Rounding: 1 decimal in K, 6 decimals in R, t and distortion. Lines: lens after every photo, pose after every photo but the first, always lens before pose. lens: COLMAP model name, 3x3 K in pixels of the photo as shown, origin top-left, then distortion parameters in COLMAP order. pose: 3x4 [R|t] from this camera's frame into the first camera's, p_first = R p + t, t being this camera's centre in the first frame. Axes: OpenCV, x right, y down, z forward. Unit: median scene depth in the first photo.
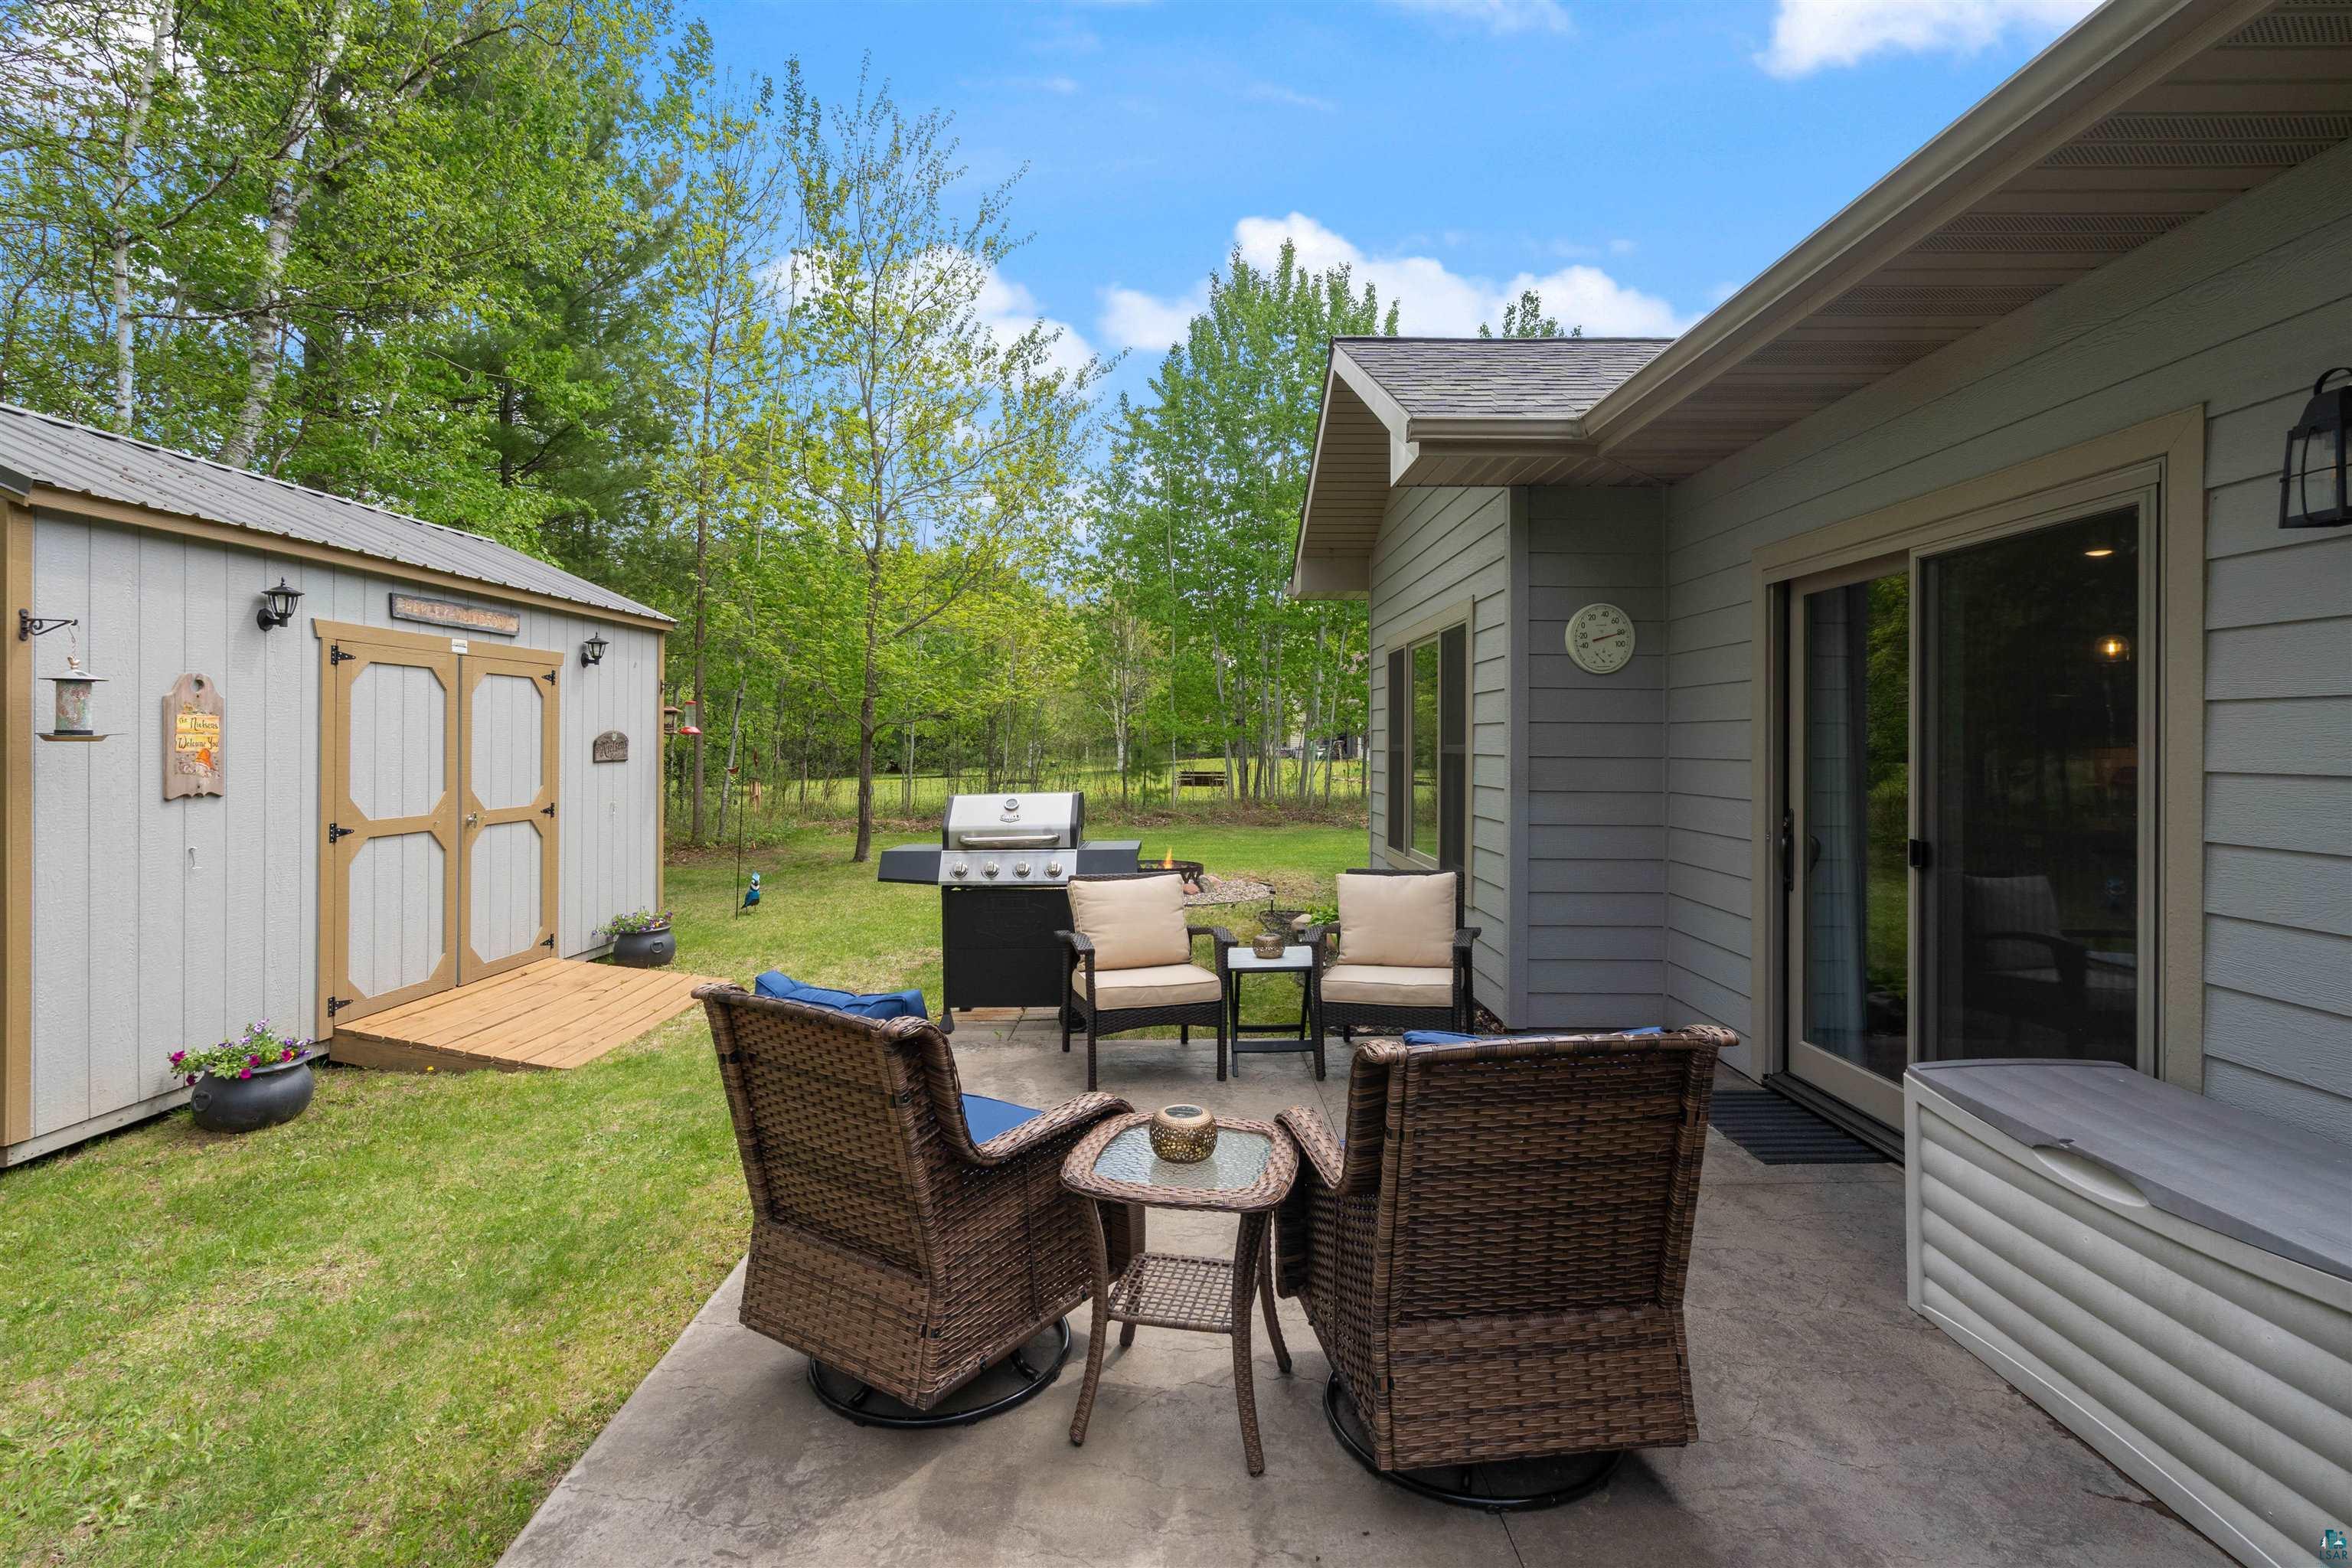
lens RADIAL K [[1085.3, 0, 1180.6], [0, 1085.3, 758.7], [0, 0, 1]] dist [0.001422, 0.000668]
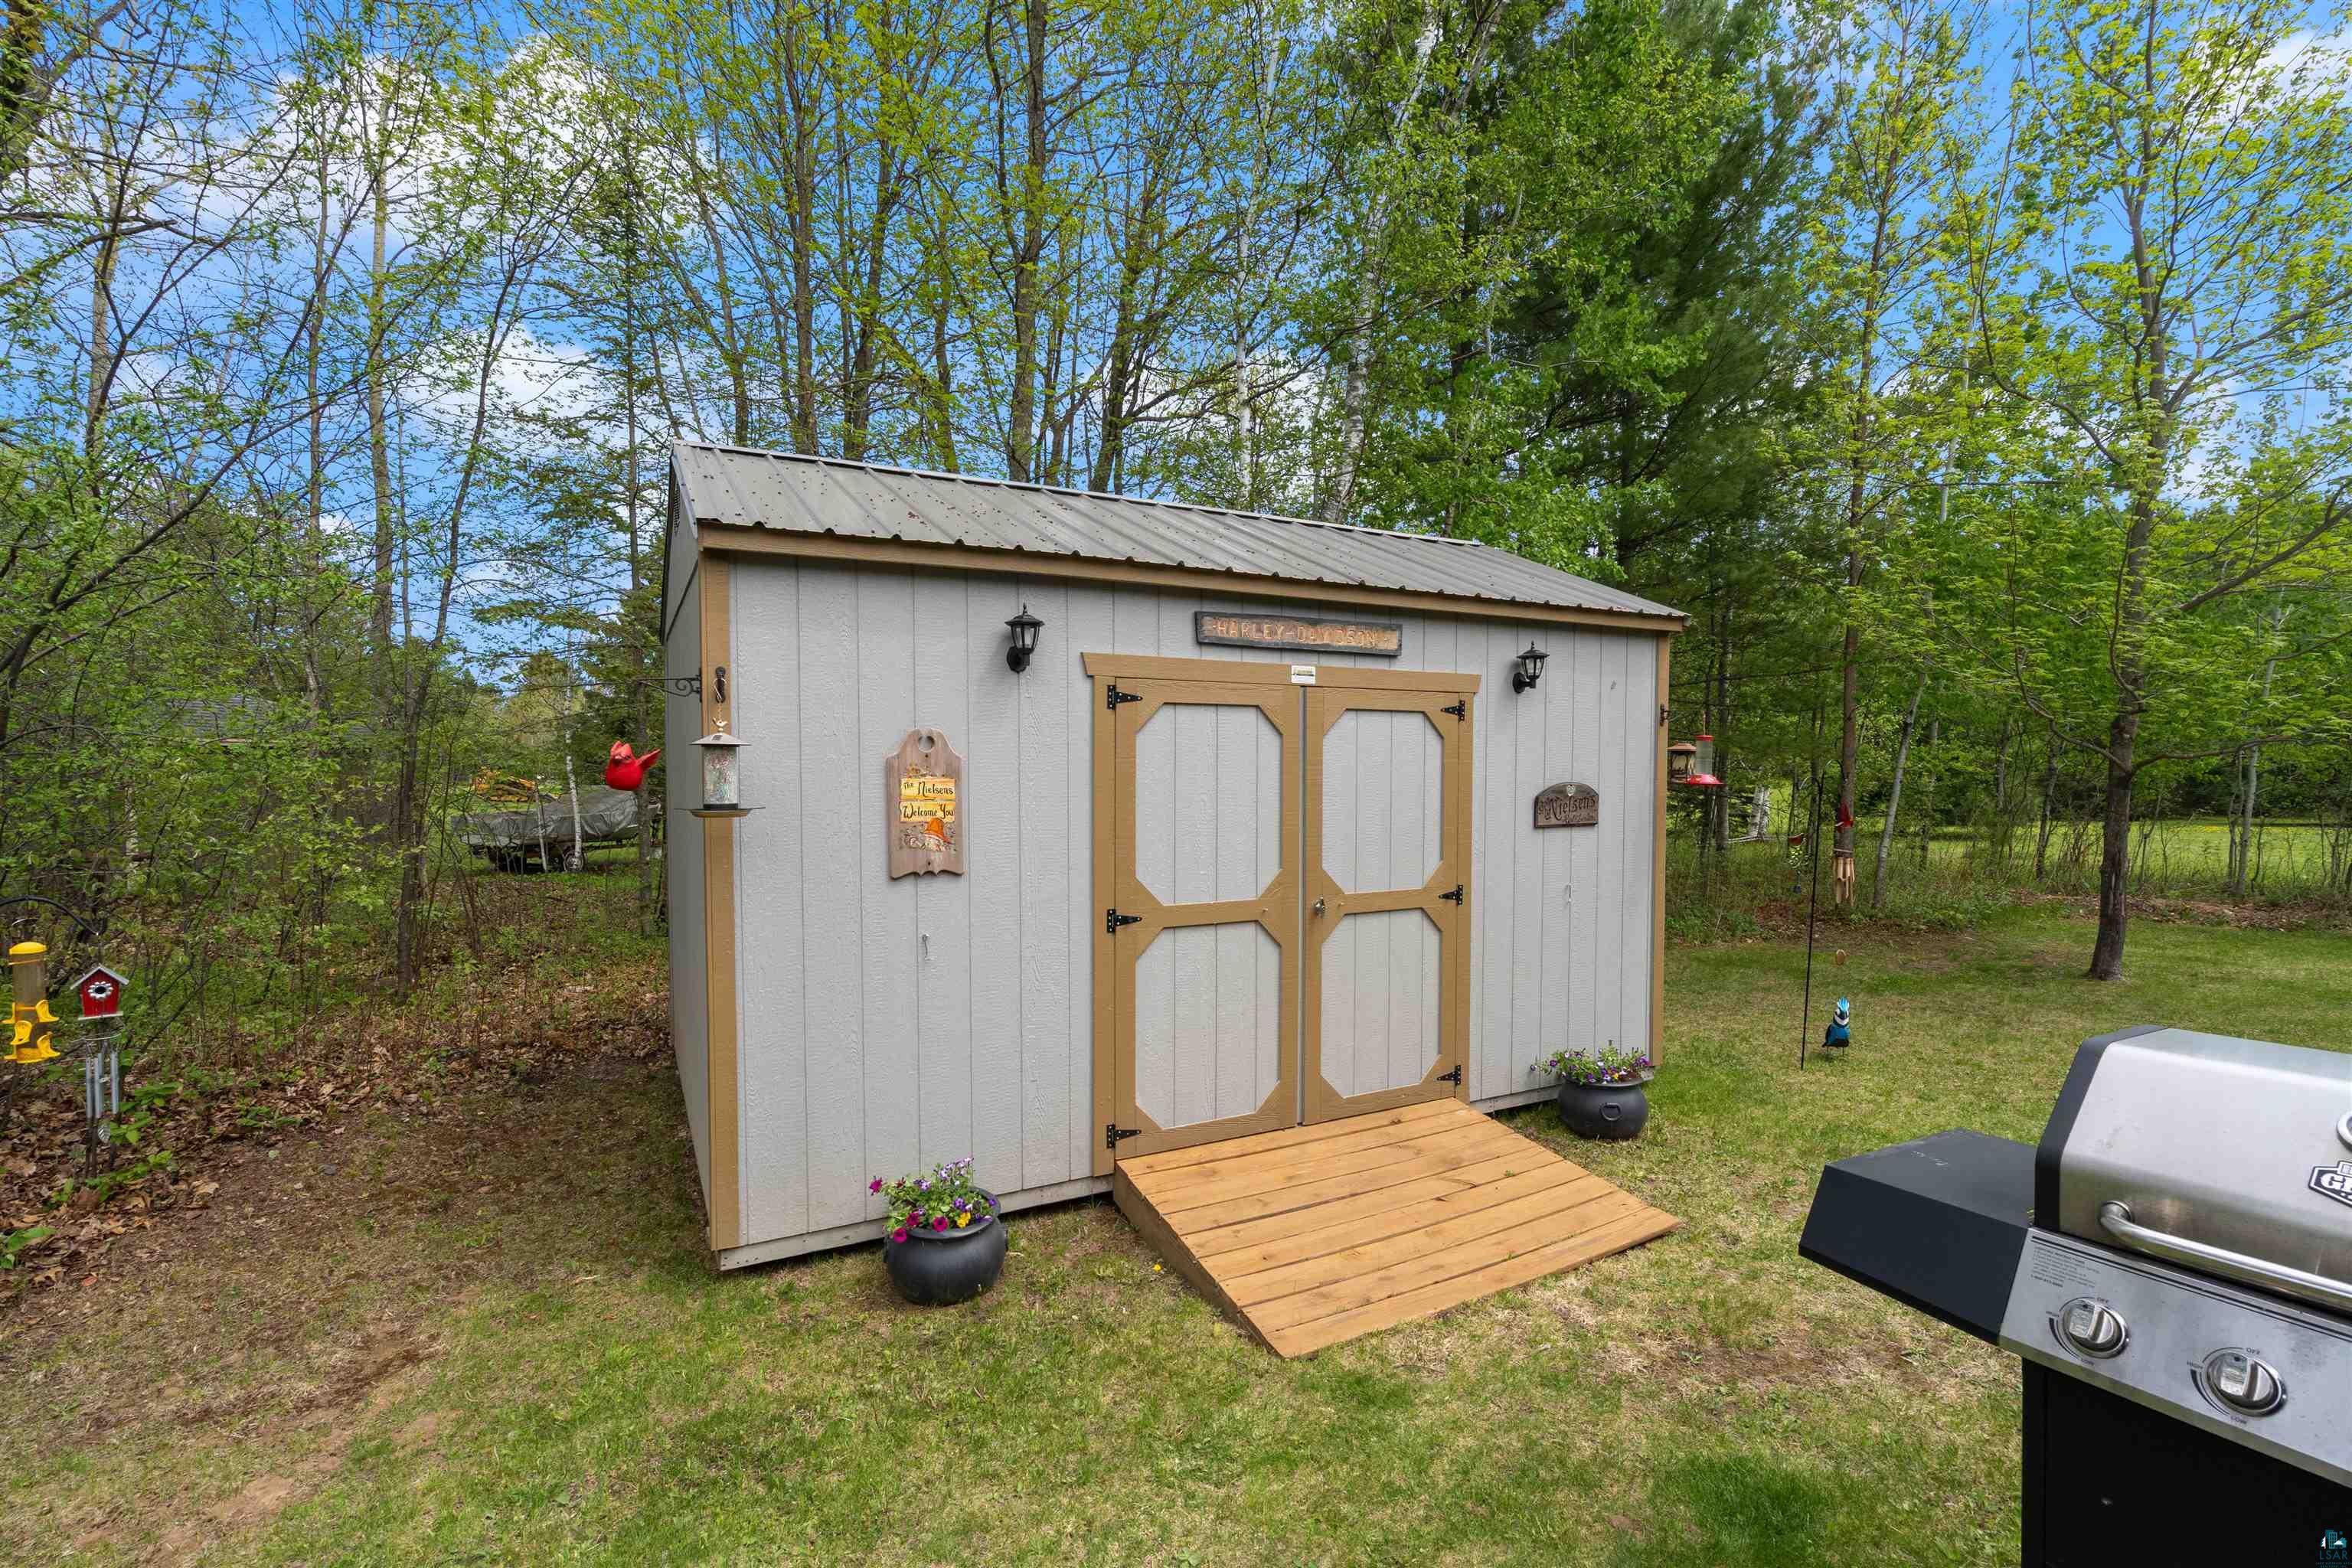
lens RADIAL K [[1041.4, 0, 1186.6], [0, 1041.4, 799.6], [0, 0, 1]] dist [-0.003183, -0.000354]
pose [[0.488627, 0.022615, -0.872200, -0.078752], [-0.011717, 0.999744, 0.019358, -0.031635], [0.872414, 0.000760, 0.488767, 0.594247]]
